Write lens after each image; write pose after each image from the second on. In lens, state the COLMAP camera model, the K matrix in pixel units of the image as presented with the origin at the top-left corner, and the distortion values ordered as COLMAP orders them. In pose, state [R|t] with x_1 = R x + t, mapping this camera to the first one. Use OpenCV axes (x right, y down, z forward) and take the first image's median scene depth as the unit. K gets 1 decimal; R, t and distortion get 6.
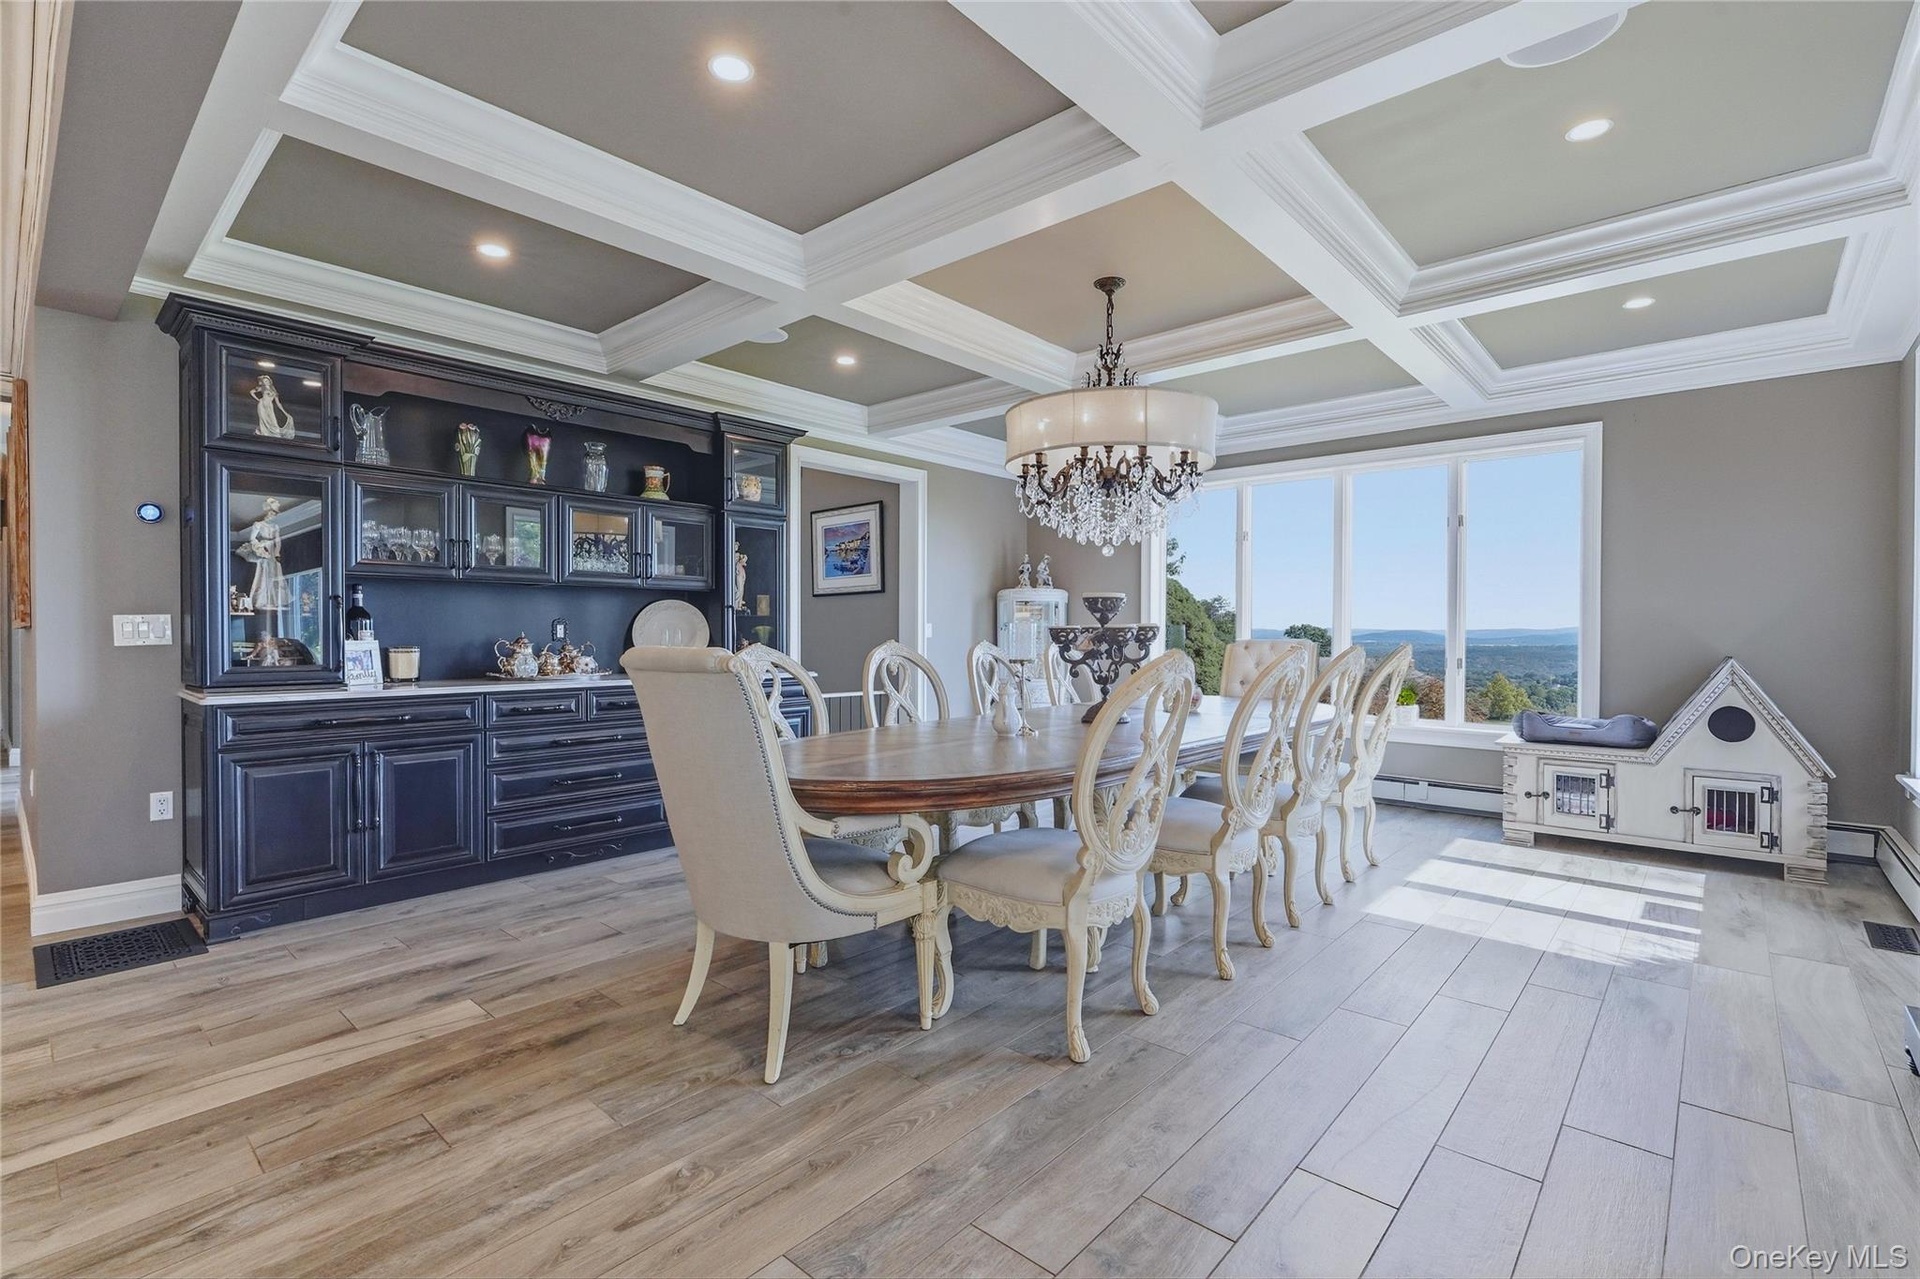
lens RADIAL K [[869.5, 0, 955.2], [0, 869.5, 639.8], [0, 0, 1]] dist [-0.004076, 0.000187]
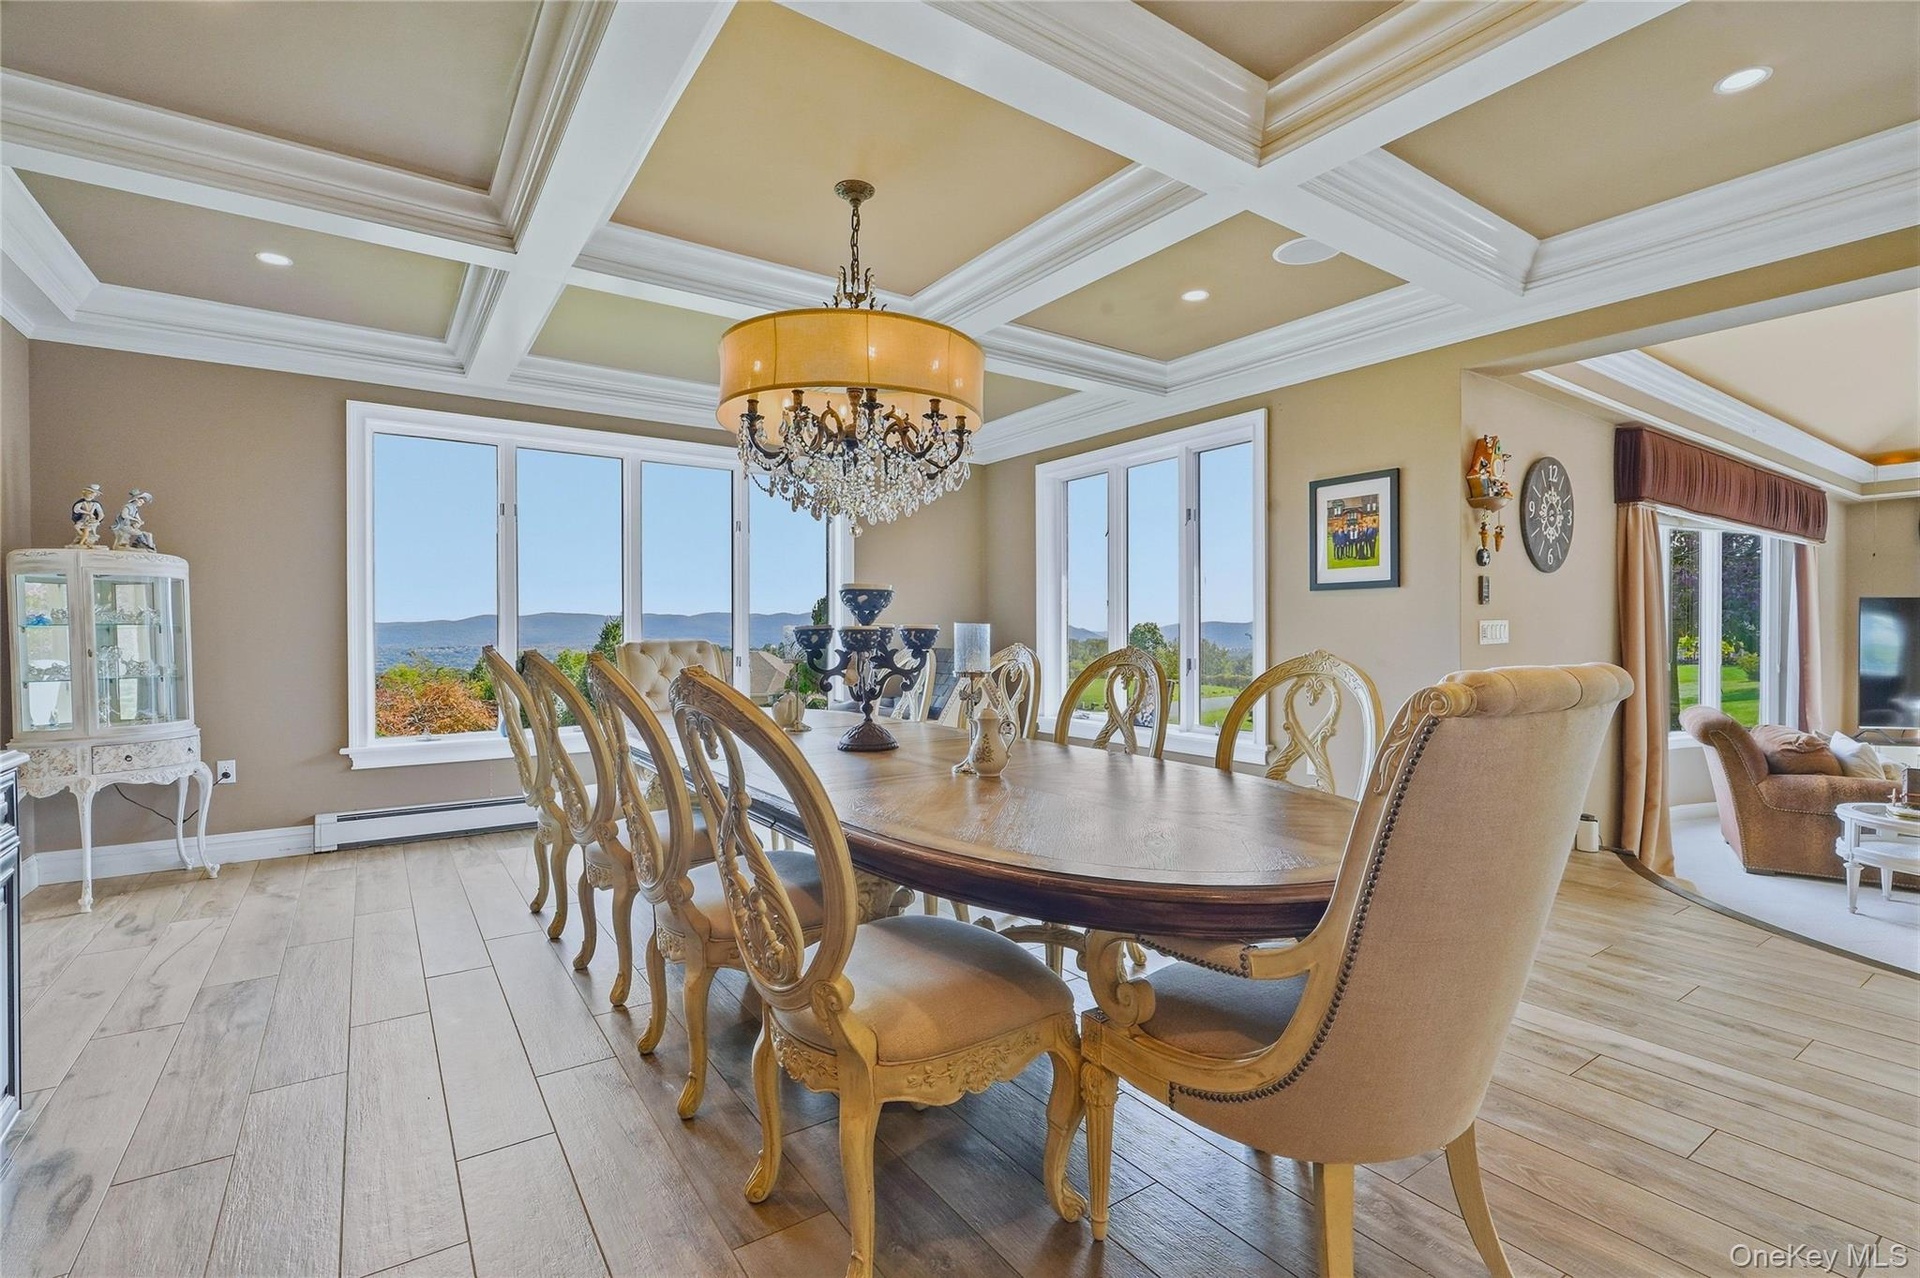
lens RADIAL K [[869.5, 0, 962.5], [0, 869.5, 642.0], [0, 0, 1]] dist [-0.004076, 0.000187]
pose [[0.236205, -0.015359, 0.971582, -0.540040], [0.009940, 0.999861, 0.013389, -0.011384], [-0.971652, 0.006495, 0.236325, 0.687700]]
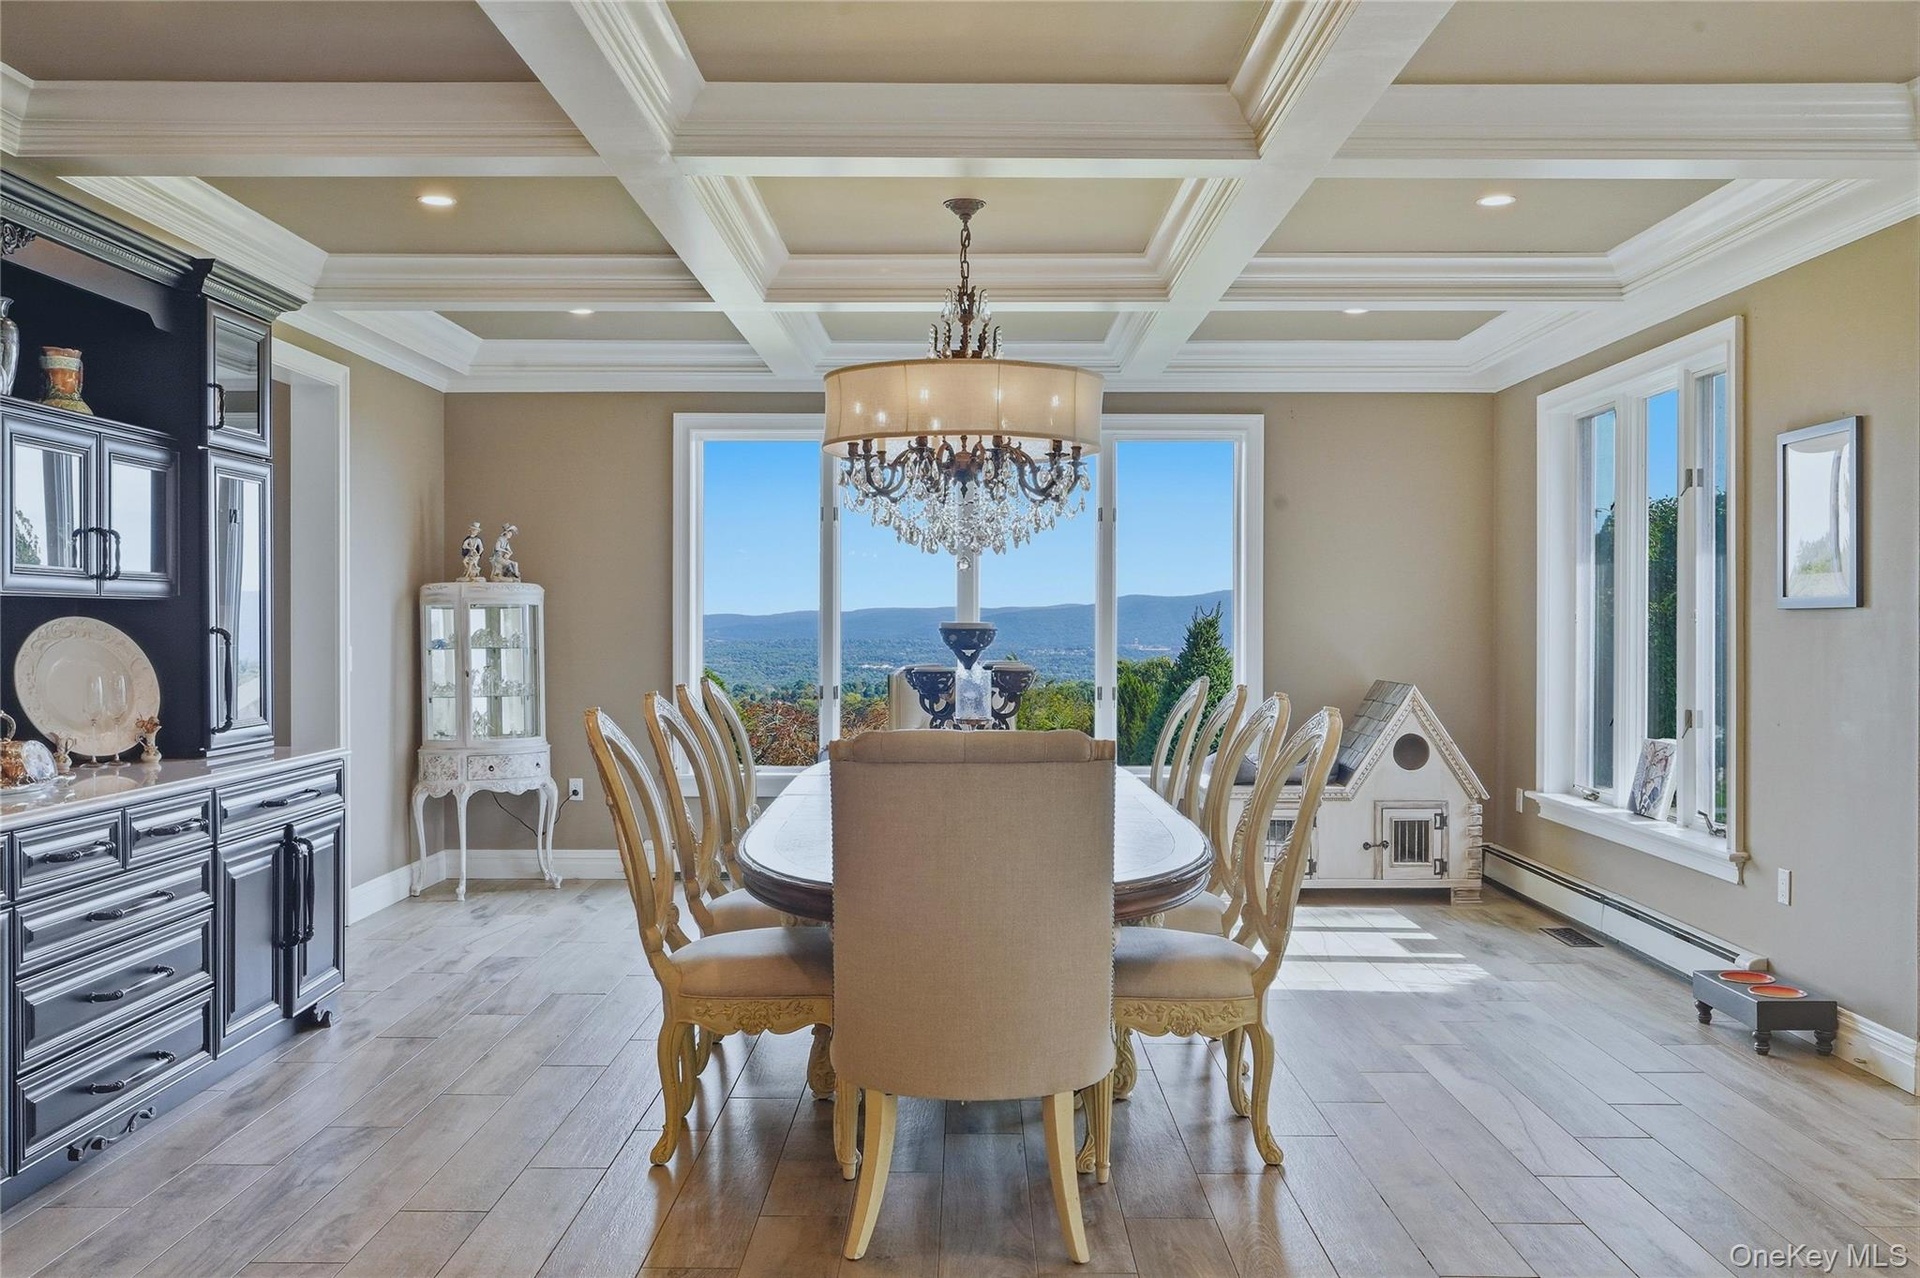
lens RADIAL K [[1616.8, 0, 955.6], [0, 1616.8, 639.6], [0, 0, 1]] dist [0.004538, -0.005136]
pose [[0.750415, -0.008499, 0.660912, -0.708603], [0.006347, 0.999964, 0.005653, -0.044129], [-0.660936, -0.000047, 0.750442, -0.030299]]
